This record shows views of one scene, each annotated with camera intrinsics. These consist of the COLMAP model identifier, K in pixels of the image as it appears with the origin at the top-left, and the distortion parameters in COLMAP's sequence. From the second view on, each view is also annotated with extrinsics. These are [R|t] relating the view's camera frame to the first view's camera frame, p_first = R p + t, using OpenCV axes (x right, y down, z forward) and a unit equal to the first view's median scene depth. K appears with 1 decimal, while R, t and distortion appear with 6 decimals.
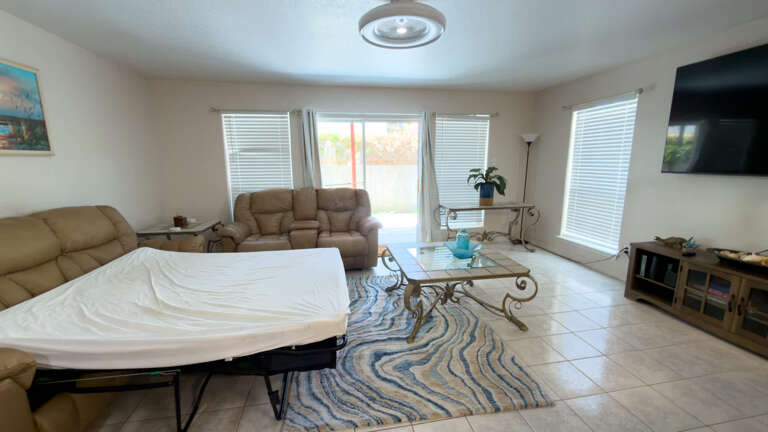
lens RADIAL K [[305.2, 0, 384.0], [0, 305.2, 216.0], [0, 0, 1]] dist [-0.000189, -0.000322]
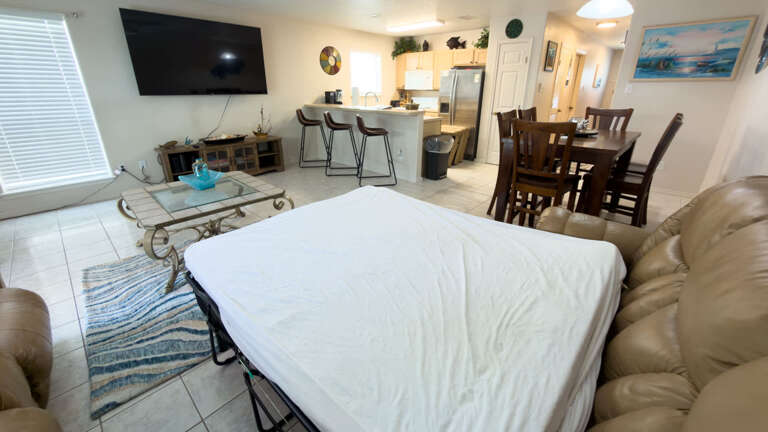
lens RADIAL K [[304.1, 0, 381.0], [0, 304.1, 192.1], [0, 0, 1]] dist [-0.000067, 0.000007]
pose [[-0.587845, -0.261039, 0.765700, -0.542144], [0.143968, 0.897642, 0.416547, -0.116974], [-0.796060, 0.355101, -0.490093, 0.685009]]
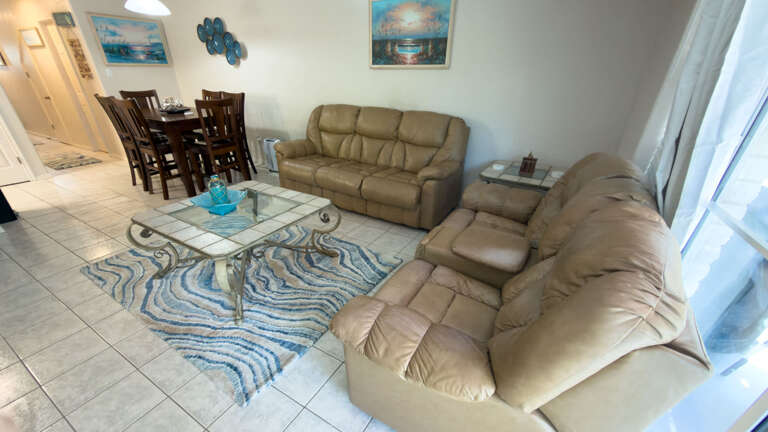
lens RADIAL K [[307.2, 0, 385.7], [0, 307.2, 244.6], [0, 0, 1]] dist [0.000533, -0.000059]
pose [[-0.665110, 0.365249, -0.651323, 0.113215], [-0.138911, 0.796475, 0.588499, -0.194819], [0.733711, 0.481893, -0.479007, 1.045354]]
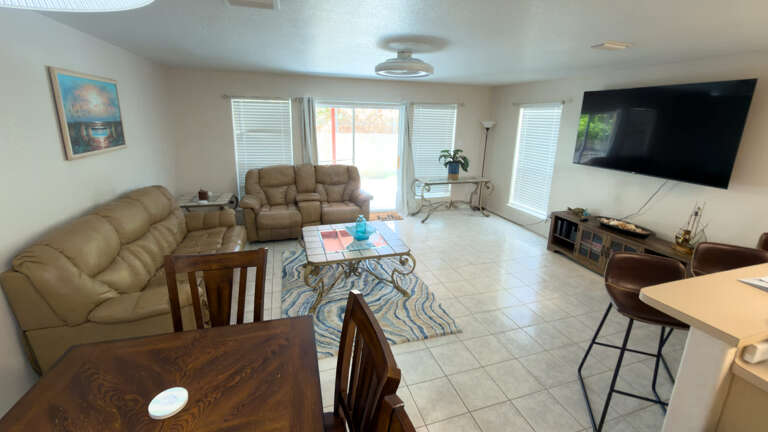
lens RADIAL K [[316.8, 0, 386.2], [0, 316.8, 192.5], [0, 0, 1]] dist [0.000150, 0.000003]
pose [[0.991493, 0.000904, 0.130155, -0.110701], [-0.007854, 0.998569, 0.052897, -0.053594], [-0.129921, -0.053470, 0.990082, -0.262151]]
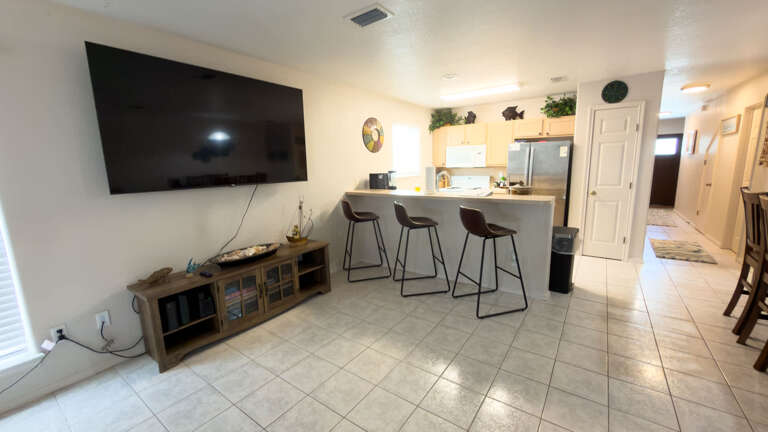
lens RADIAL K [[305.2, 0, 384.0], [0, 305.2, 216.0], [0, 0, 1]] dist [-0.000189, -0.000322]
pose [[-0.686568, -0.097313, 0.720523, -0.014311], [0.159667, 0.946631, 0.279993, -0.135468], [-0.709317, 0.307278, -0.634389, 0.719729]]
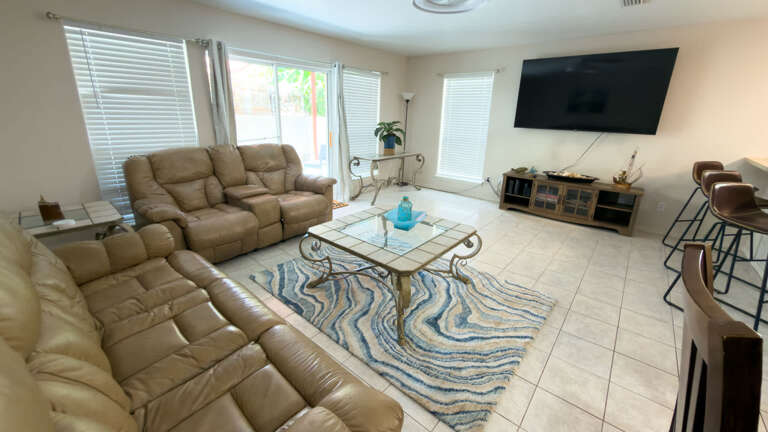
lens RADIAL K [[306.2, 0, 382.8], [0, 306.2, 201.3], [0, 0, 1]] dist [0.001191, 0.000005]
pose [[0.776055, -0.148727, 0.612877, -0.461121], [0.079331, 0.987097, 0.139087, -0.027434], [-0.625656, -0.059319, 0.777841, 0.117814]]
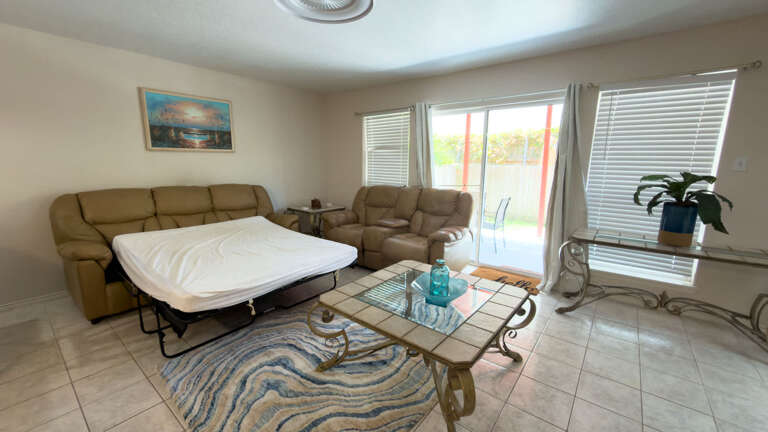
lens RADIAL K [[305.2, 0, 384.0], [0, 305.2, 216.0], [0, 0, 1]] dist [-0.000189, -0.000322]
pose [[0.657175, 0.147419, -0.739181, 0.427785], [-0.147609, 0.986869, 0.065584, -0.050298], [0.739143, 0.066009, 0.670306, 0.301293]]
